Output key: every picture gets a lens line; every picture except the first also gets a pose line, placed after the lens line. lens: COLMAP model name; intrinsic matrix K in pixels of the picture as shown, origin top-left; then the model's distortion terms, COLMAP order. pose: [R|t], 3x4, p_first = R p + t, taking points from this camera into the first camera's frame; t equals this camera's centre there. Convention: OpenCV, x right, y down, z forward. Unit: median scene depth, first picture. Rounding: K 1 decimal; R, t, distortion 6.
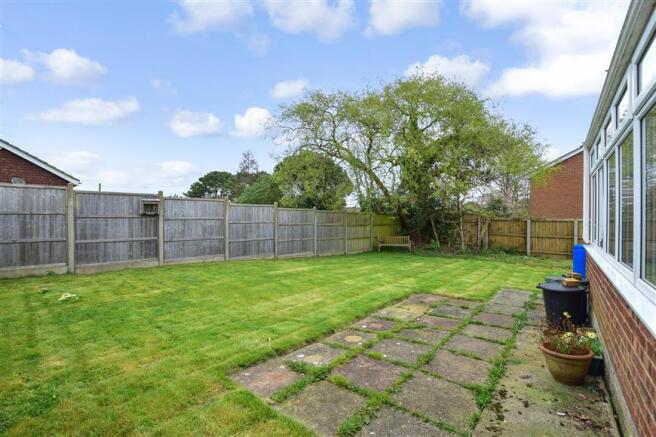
lens RADIAL K [[282.9, 0, 328.5], [0, 282.9, 218.2], [0, 0, 1]] dist [-0.000285, -0.000166]
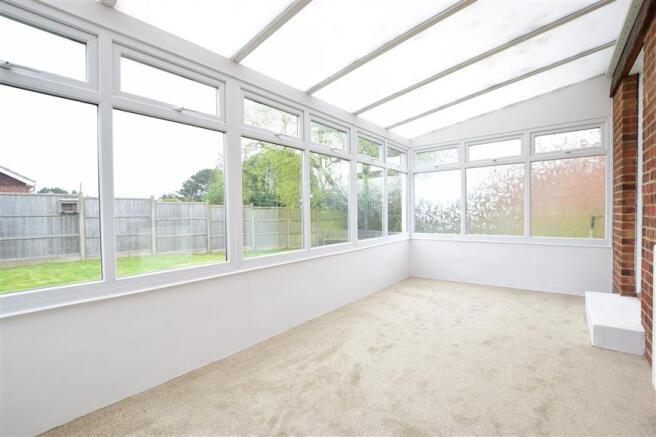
lens RADIAL K [[282.9, 0, 327.2], [0, 282.9, 215.7], [0, 0, 1]] dist [-0.000285, -0.000166]
pose [[0.999874, -0.013671, -0.008101, 0.354265], [0.013729, 0.999881, 0.007077, 0.002983], [0.008003, -0.007187, 0.999942, -0.072302]]
